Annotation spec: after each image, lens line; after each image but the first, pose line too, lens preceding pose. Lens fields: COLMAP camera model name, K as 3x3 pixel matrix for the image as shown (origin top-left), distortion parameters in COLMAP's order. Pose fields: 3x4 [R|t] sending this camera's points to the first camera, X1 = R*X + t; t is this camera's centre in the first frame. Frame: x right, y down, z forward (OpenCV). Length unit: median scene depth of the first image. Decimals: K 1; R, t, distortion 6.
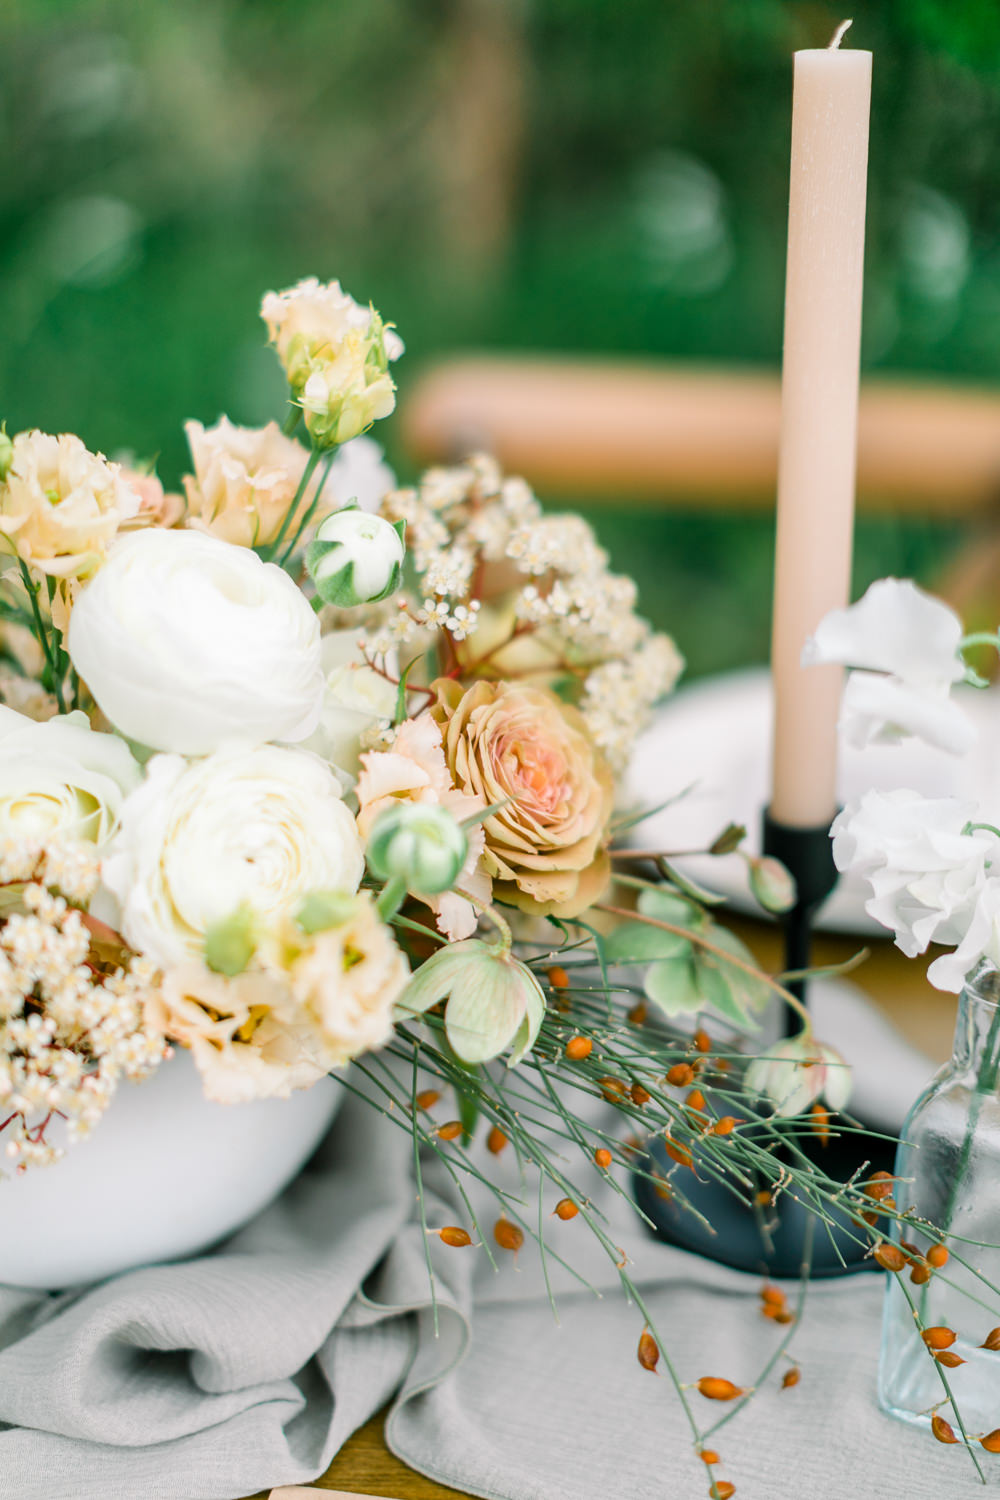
lens RADIAL K [[2184.3, 0, 512.0], [0, 2184.3, 705.7], [0, 0, 1]] dist [0.011933, 0.000000]
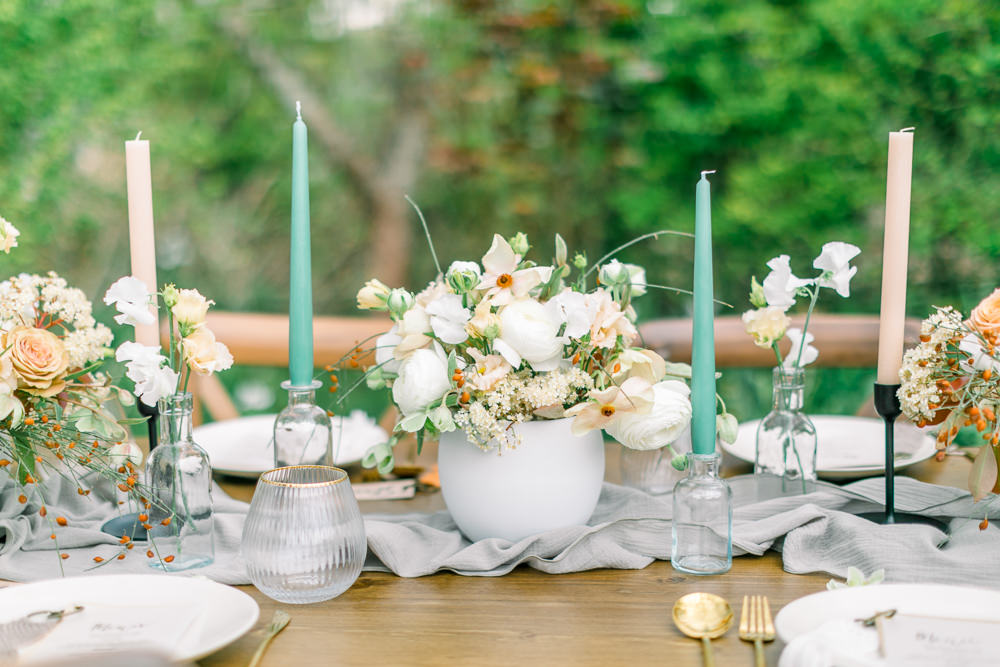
lens RADIAL K [[1456.2, 0, 508.9], [0, 1456.2, 333.8], [0, 0, 1]] dist [0.011933, 0.000000]
pose [[0.999727, -0.010760, -0.020763, 0.790998], [0.005416, 0.970249, -0.242049, 0.557351], [0.022749, 0.241871, 0.970042, -1.136528]]
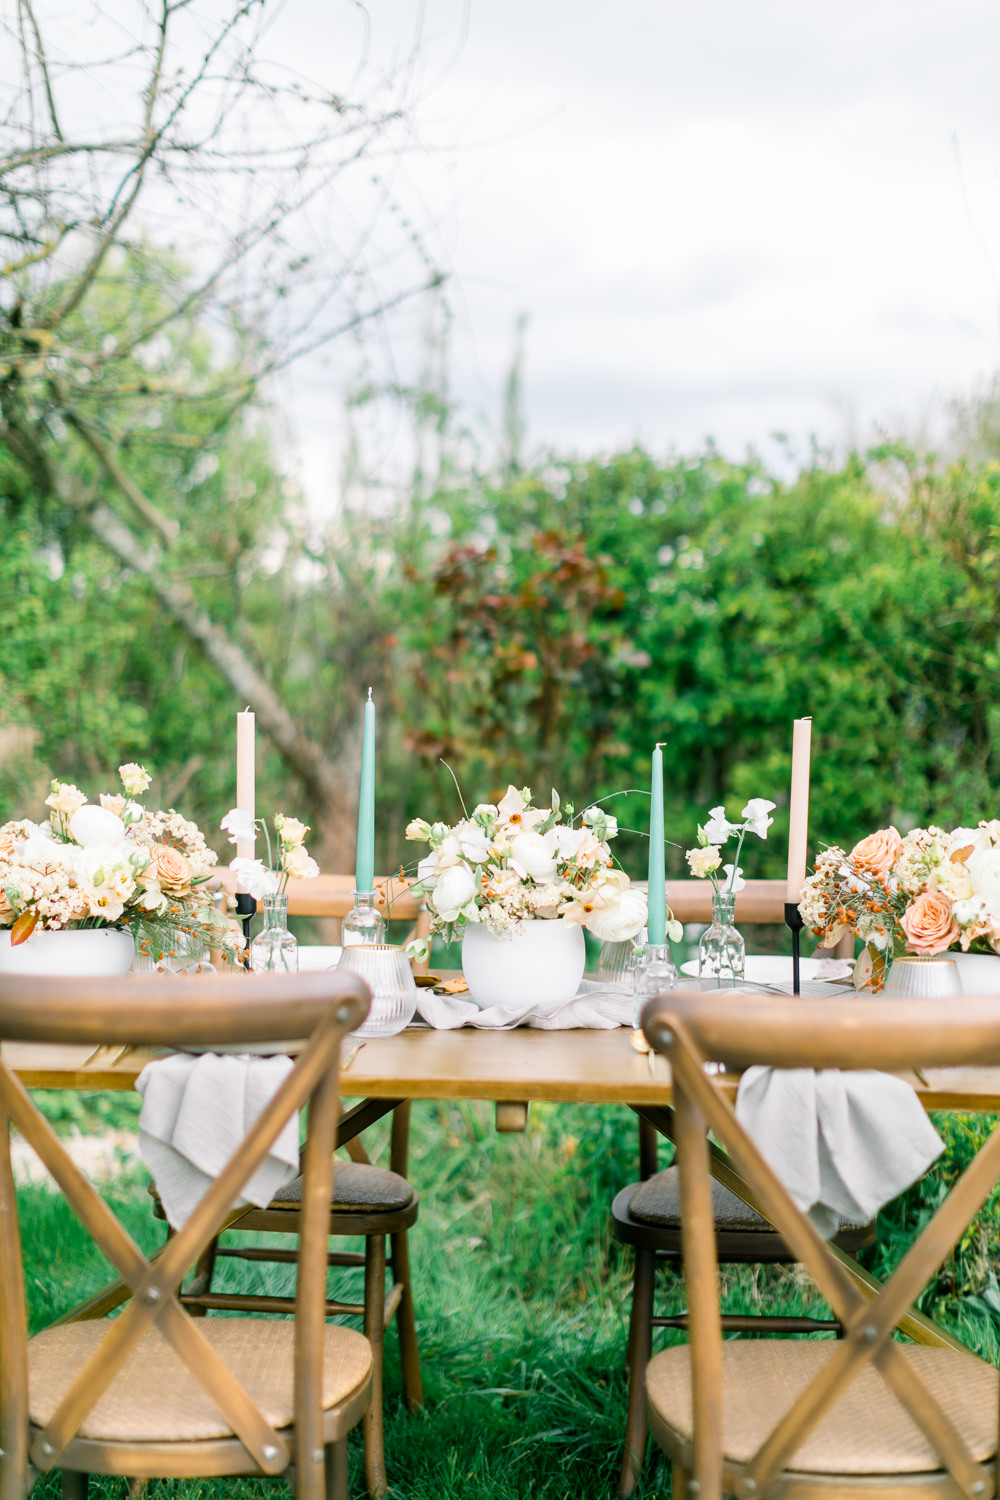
lens RADIAL K [[2184.3, 0, 505.4], [0, 2184.3, 741.1], [0, 0, 1]] dist [0.011933, 0.000000]
pose [[0.999917, 0.011036, 0.006662, 0.685211], [-0.007842, 0.930930, -0.365114, 1.479431], [-0.010231, 0.365032, 0.930939, -3.373670]]
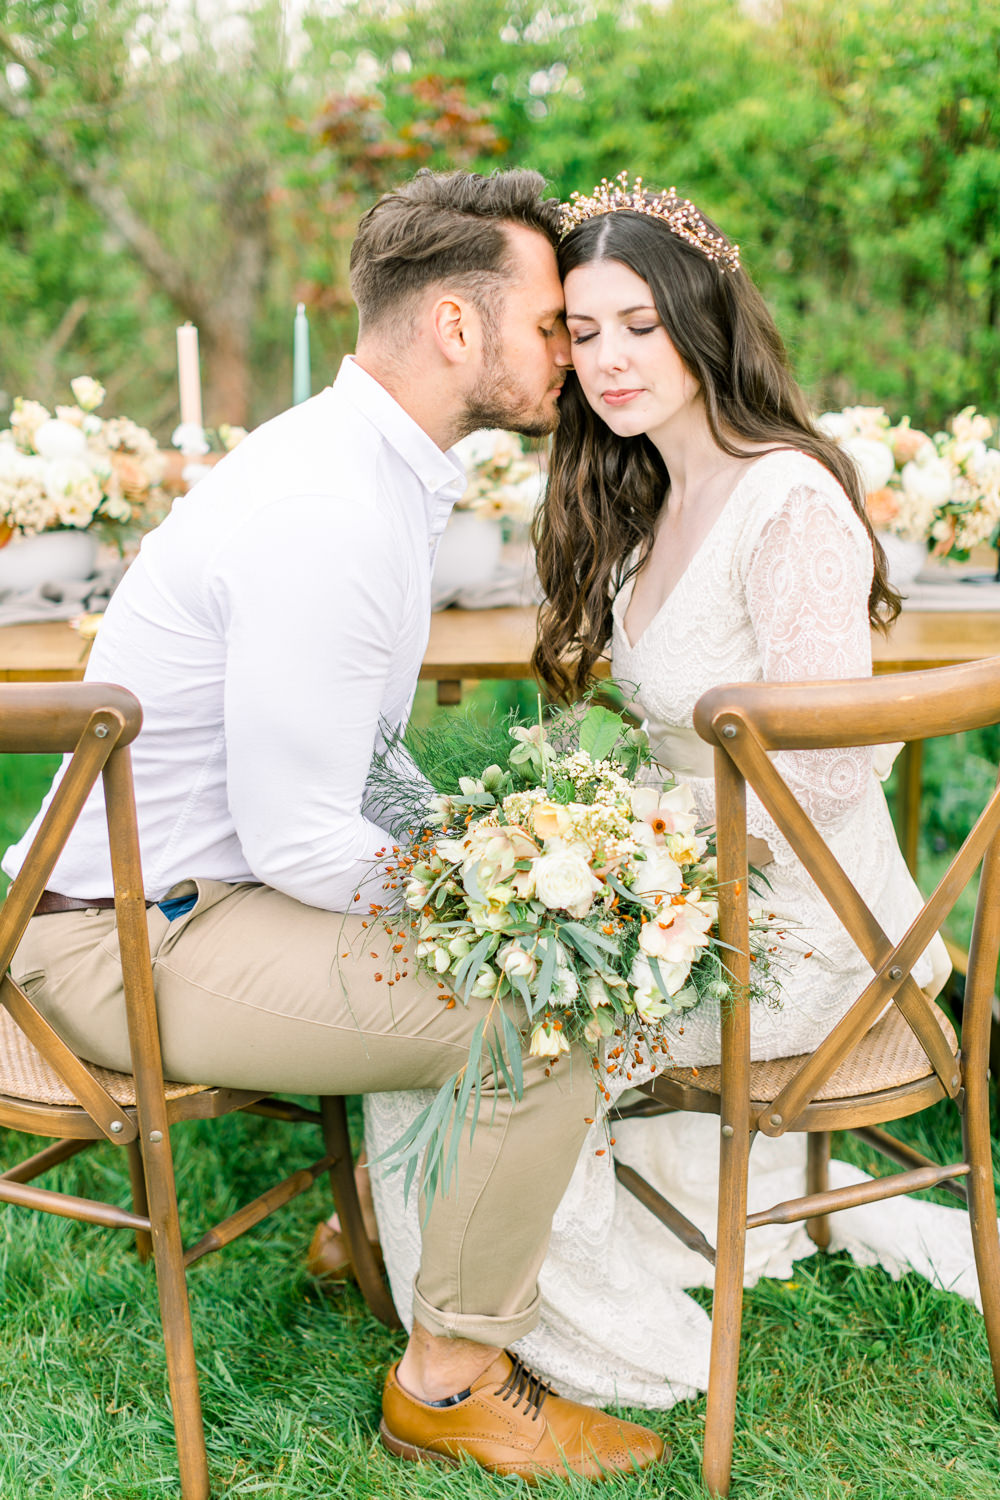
lens RADIAL K [[2184.3, 0, 488.9], [0, 2184.3, 762.4], [0, 0, 1]] dist [0.011933, 0.000000]
pose [[0.997776, -0.029426, 0.059813, 0.528788], [0.036847, 0.991217, -0.127011, 1.401171], [-0.055551, 0.128933, 0.990096, -4.021175]]
